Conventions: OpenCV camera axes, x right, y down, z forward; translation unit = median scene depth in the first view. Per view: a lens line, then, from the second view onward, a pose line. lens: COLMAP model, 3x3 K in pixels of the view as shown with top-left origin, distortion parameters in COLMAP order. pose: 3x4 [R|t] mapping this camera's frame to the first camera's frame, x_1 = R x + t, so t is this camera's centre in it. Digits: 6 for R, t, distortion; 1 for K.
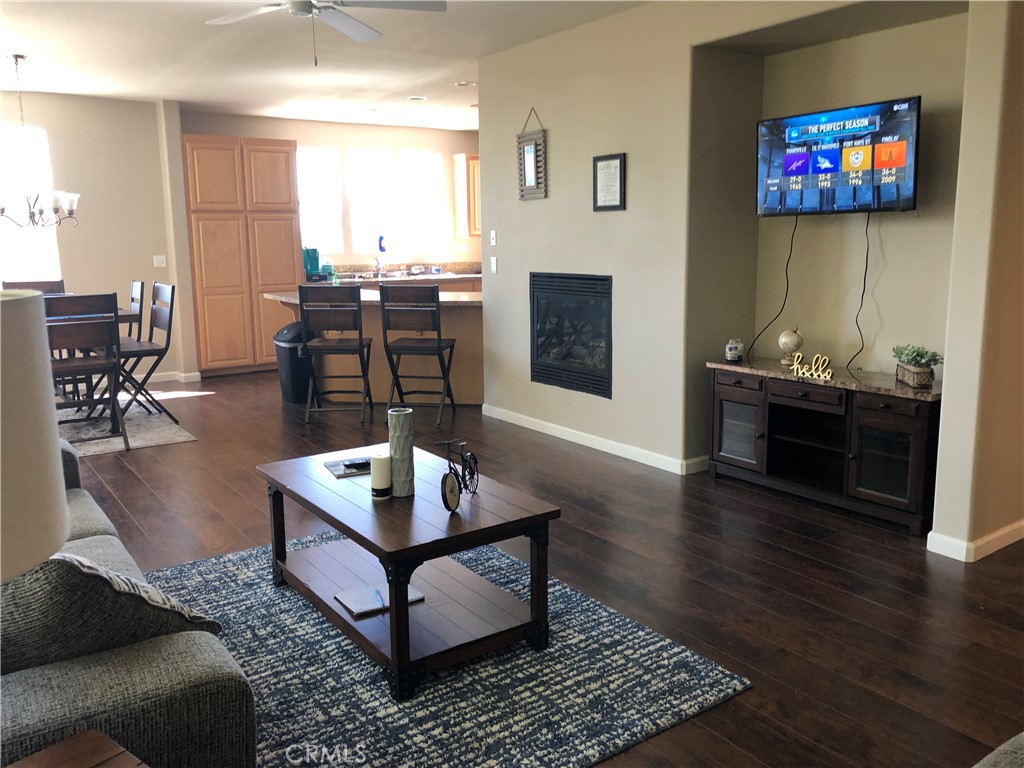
lens RADIAL K [[834.4, 0, 513.3], [0, 834.4, 377.0], [0, 0, 1]] dist [0.025989, 0.008978]
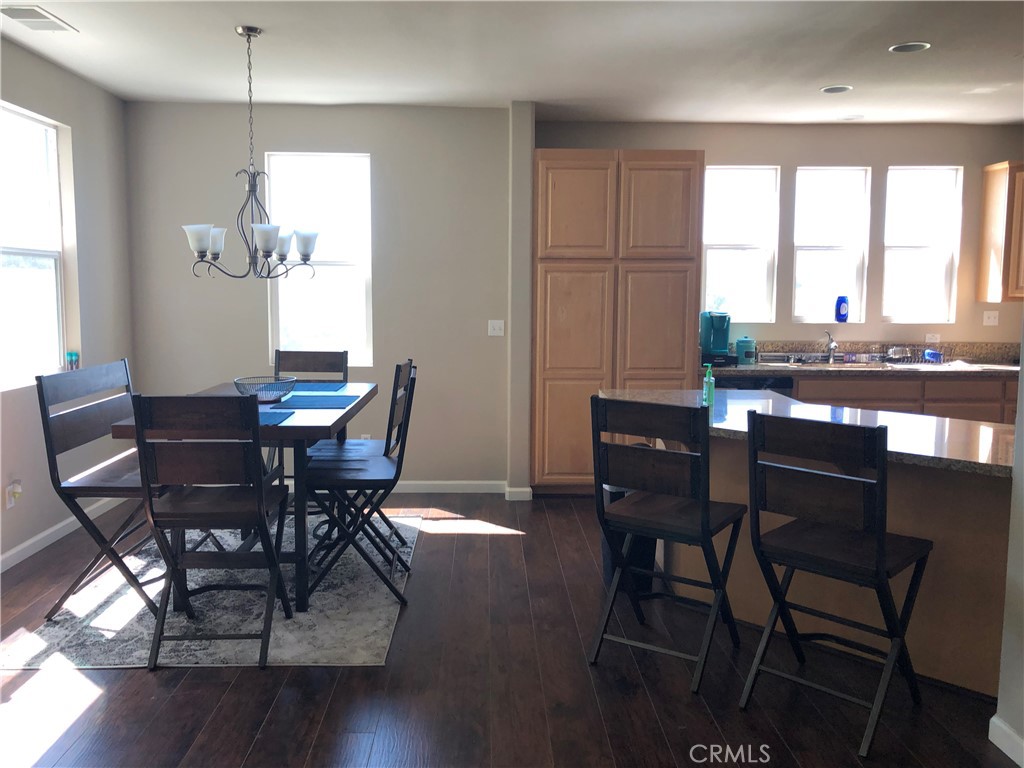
lens RADIAL K [[834.4, 0, 511.9], [0, 834.4, 385.9], [0, 0, 1]] dist [0.025989, 0.008978]
pose [[0.834147, 0.084505, -0.545030, -0.016063], [-0.111789, 0.993586, -0.017037, -0.078642], [0.540095, 0.075139, 0.838243, 0.414789]]
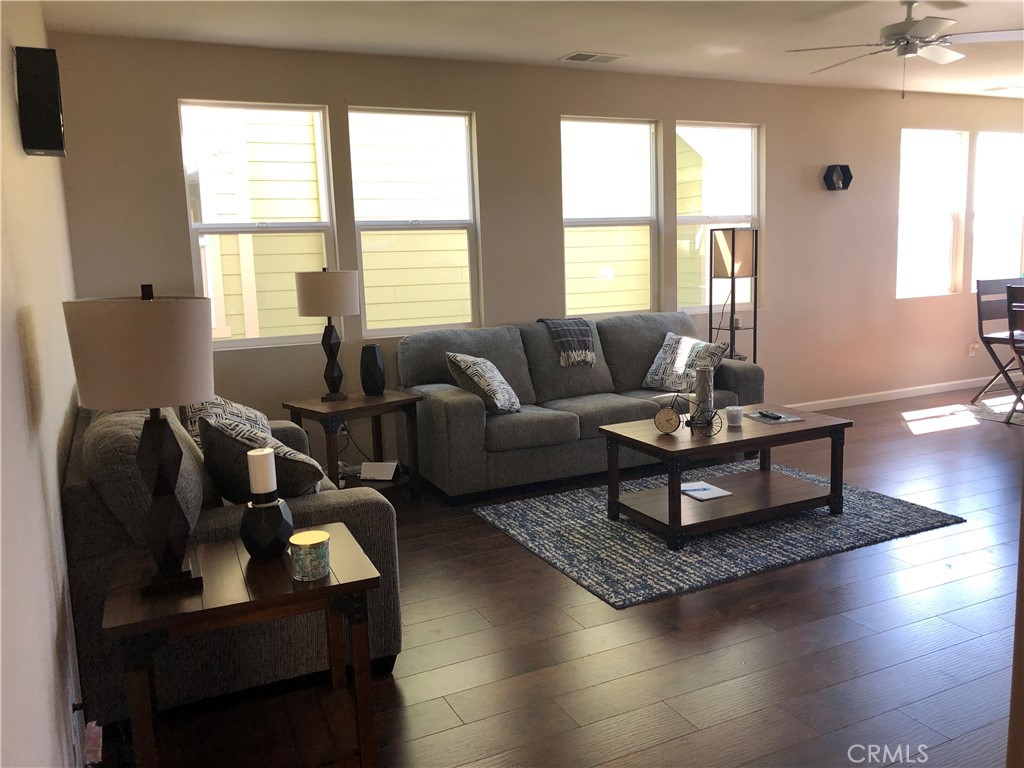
lens RADIAL K [[834.4, 0, 512.7], [0, 834.4, 384.4], [0, 0, 1]] dist [0.025989, 0.008978]
pose [[-0.164774, 0.180705, -0.969637, 1.115454], [-0.114111, 0.972980, 0.200720, -0.160160], [0.979708, 0.143719, -0.139701, 0.709704]]
